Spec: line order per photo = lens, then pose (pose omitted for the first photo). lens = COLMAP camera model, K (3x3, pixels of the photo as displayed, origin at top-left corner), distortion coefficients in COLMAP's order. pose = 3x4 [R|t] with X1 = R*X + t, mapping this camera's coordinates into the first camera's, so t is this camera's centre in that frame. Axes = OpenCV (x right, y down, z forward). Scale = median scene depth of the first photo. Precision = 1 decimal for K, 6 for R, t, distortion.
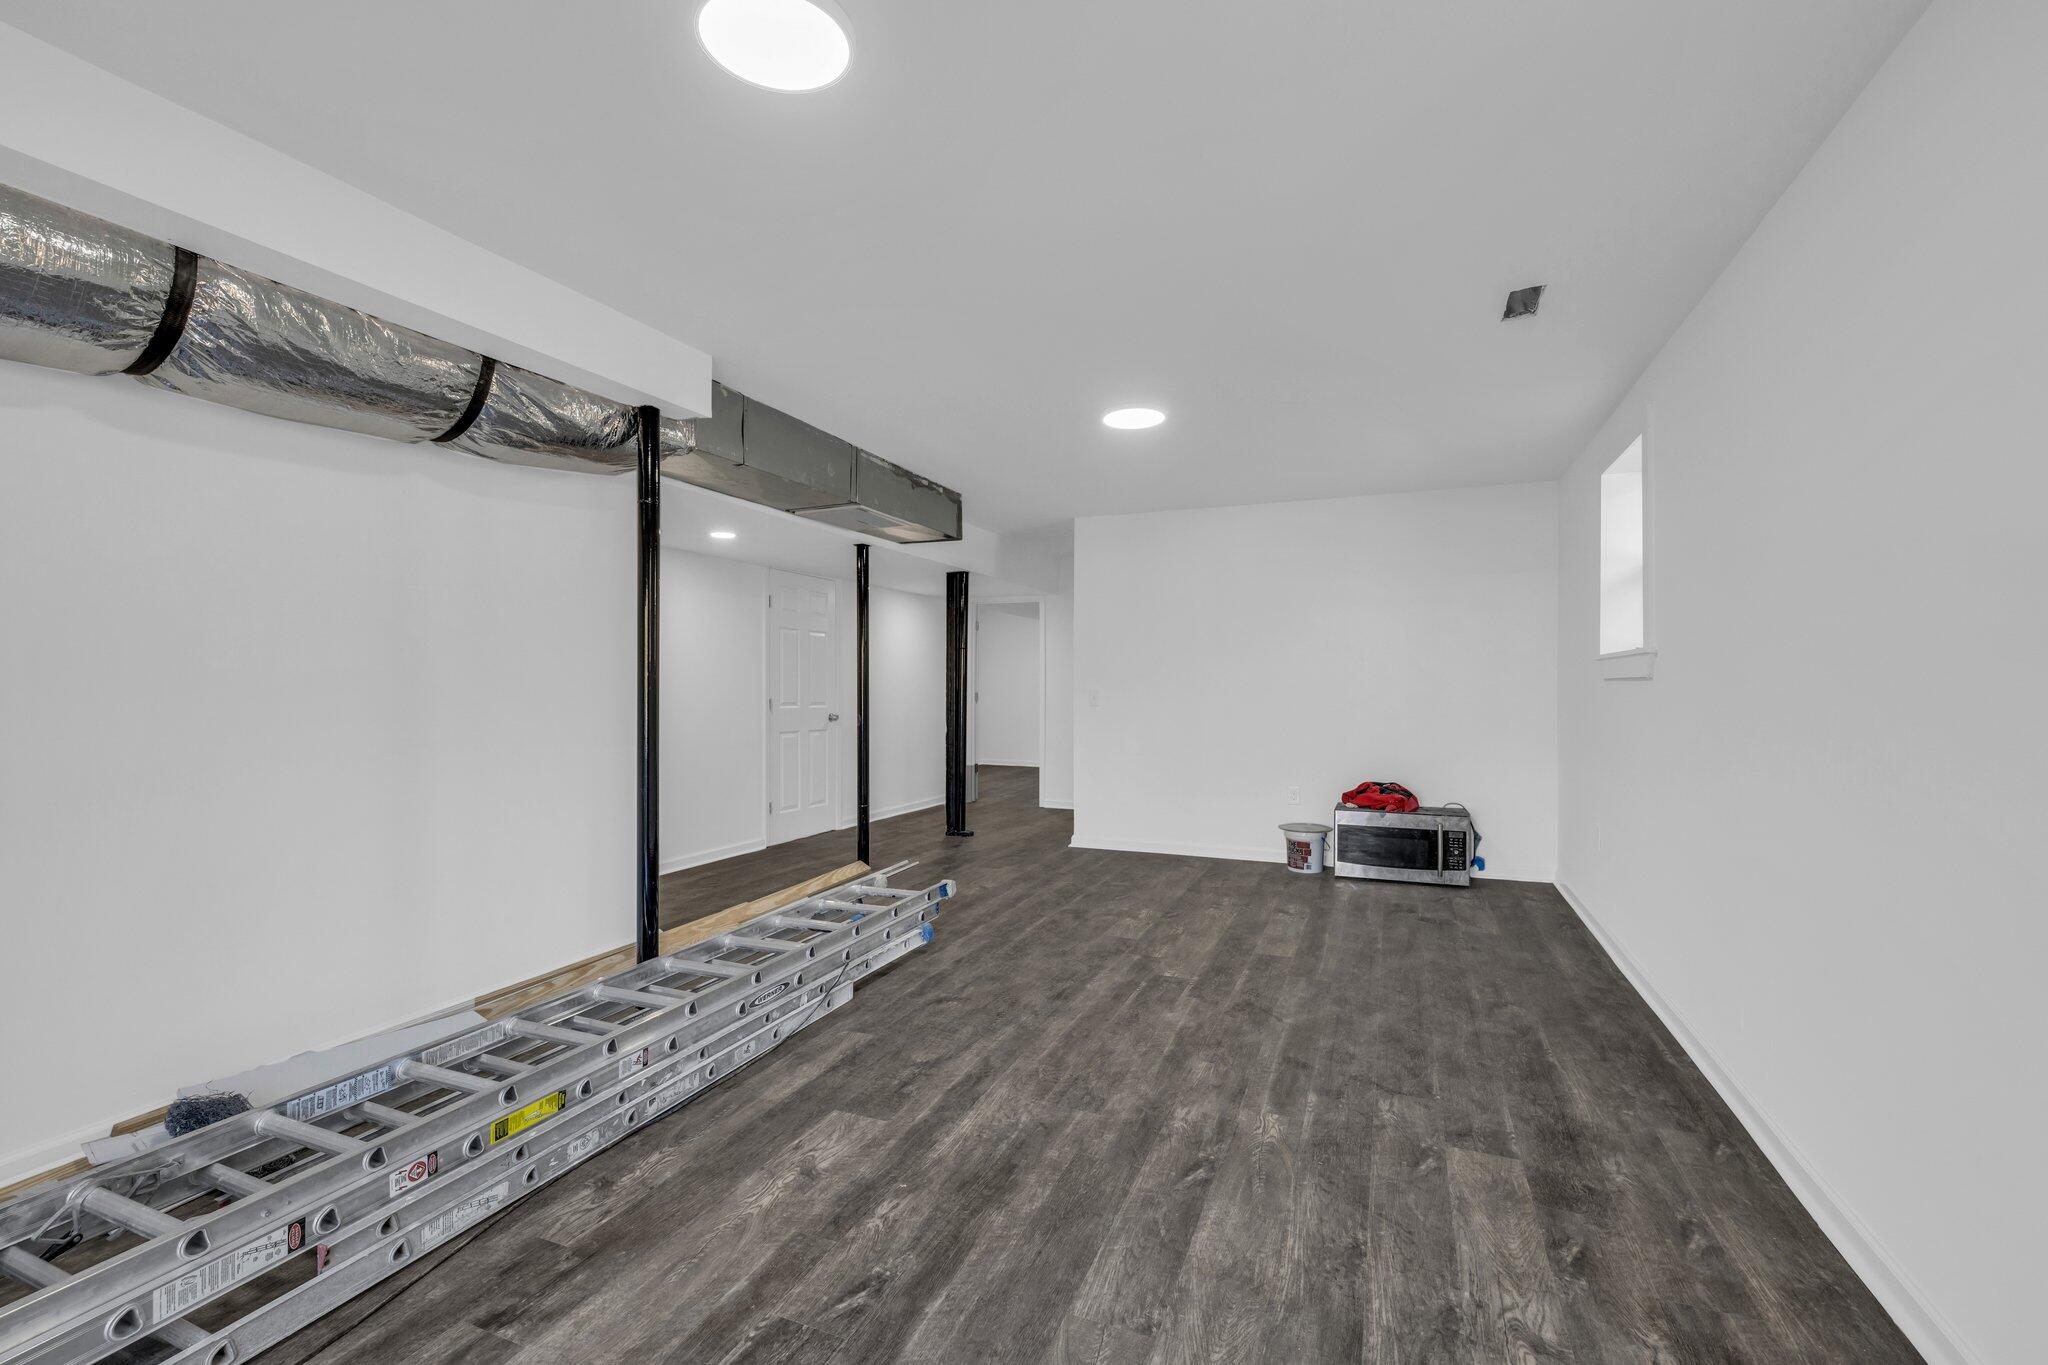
lens RADIAL K [[875.3, 0, 1029.7], [0, 875.3, 685.3], [0, 0, 1]] dist [0.001839, -0.000099]
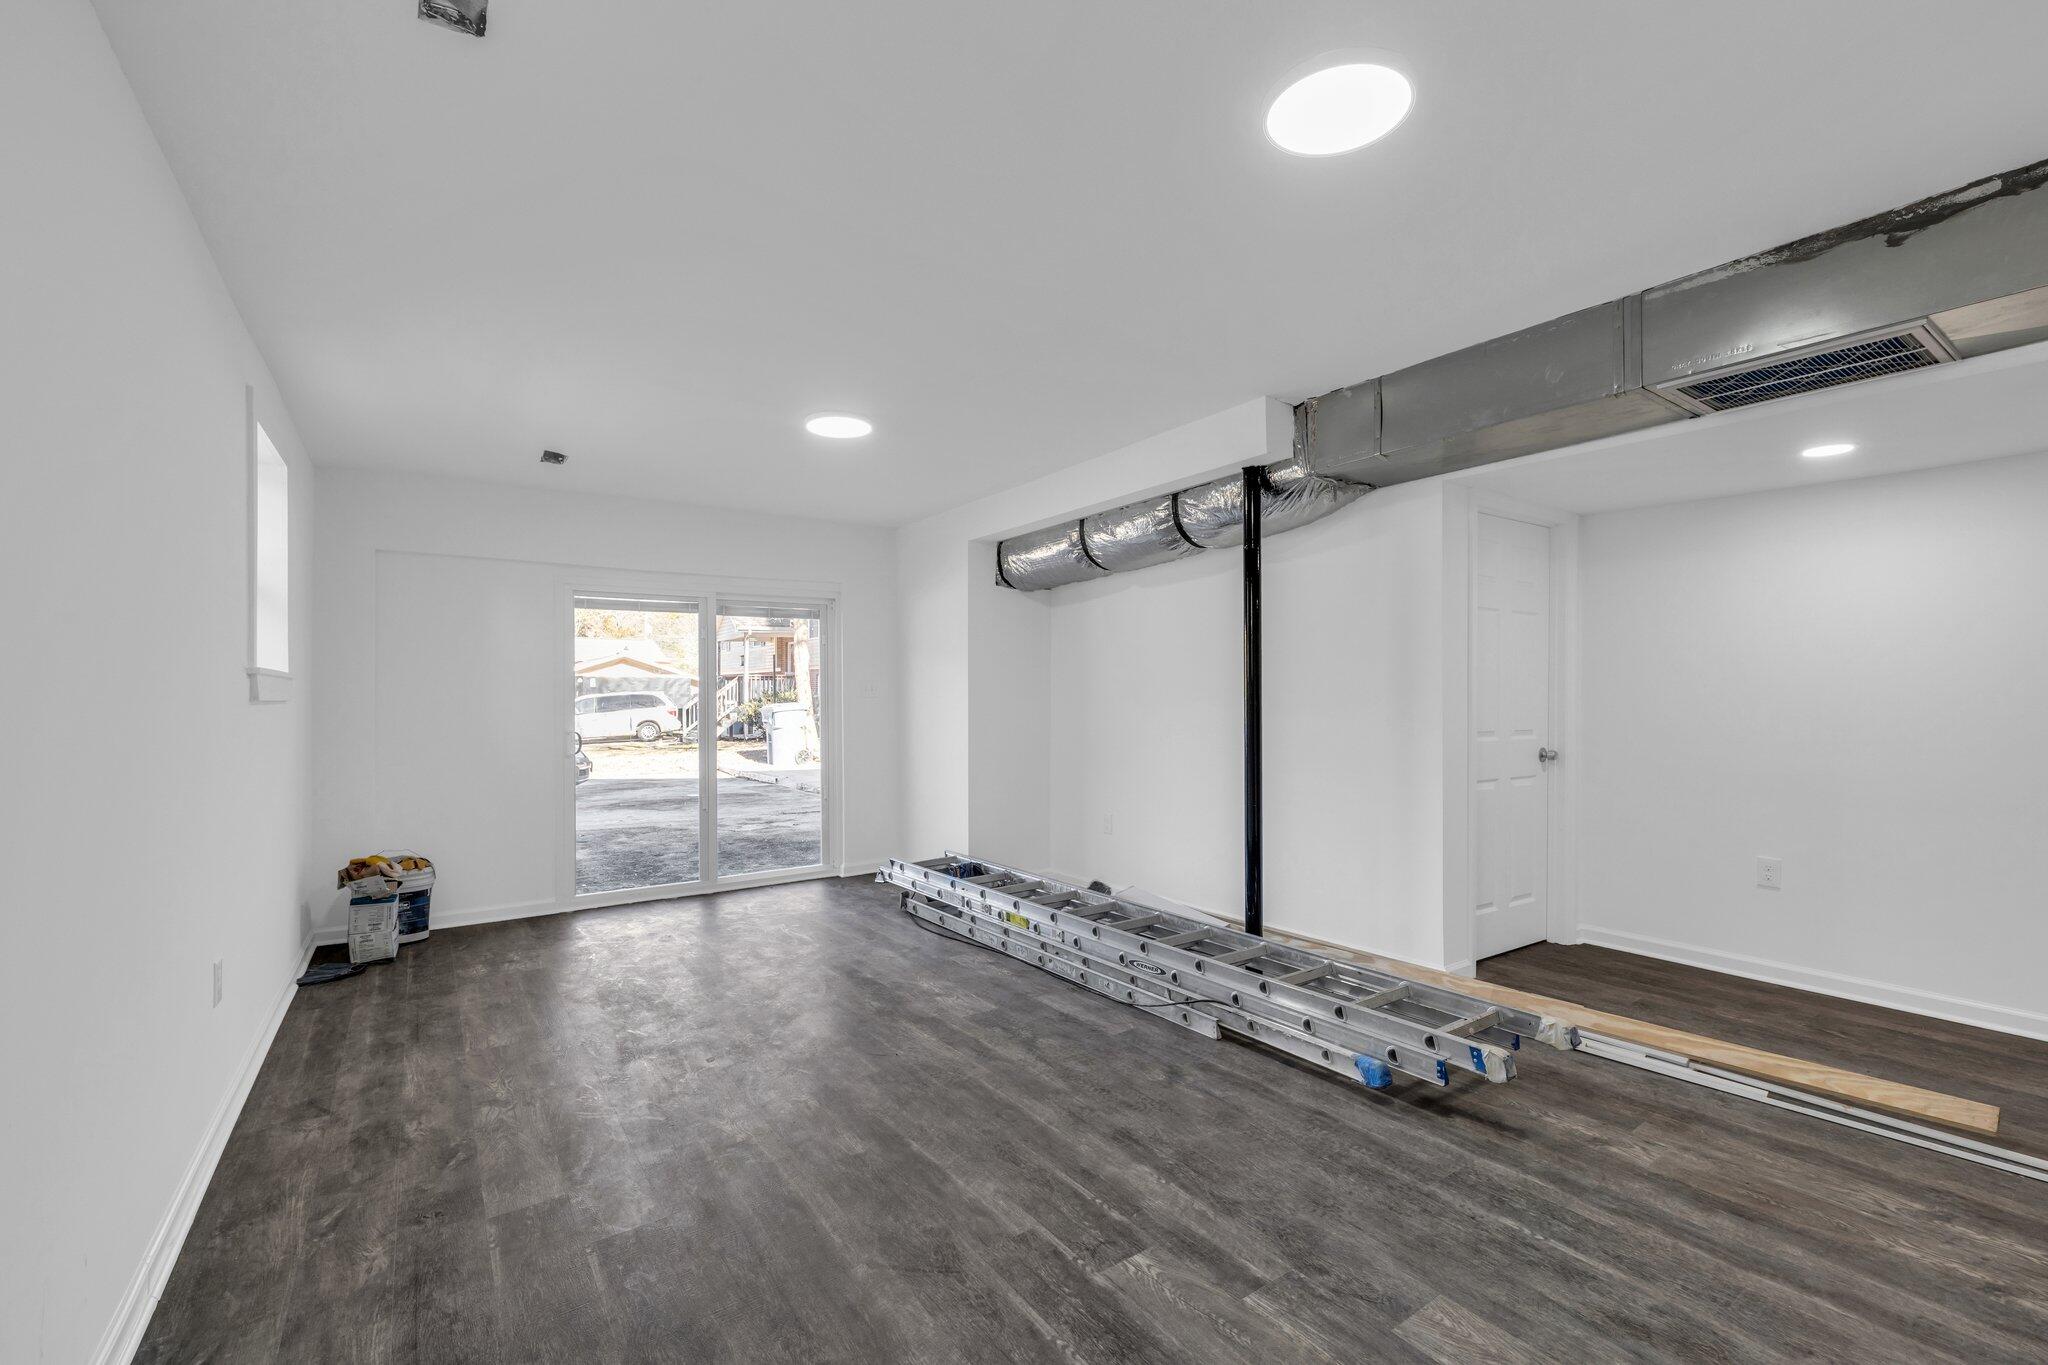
lens RADIAL K [[875.3, 0, 1028.6], [0, 875.3, 688.2], [0, 0, 1]] dist [0.001839, -0.000099]
pose [[-0.535529, -0.002493, -0.844513, 0.750765], [0.006487, 0.999954, -0.007065, -0.013875], [0.844492, -0.009262, -0.535489, 1.436794]]
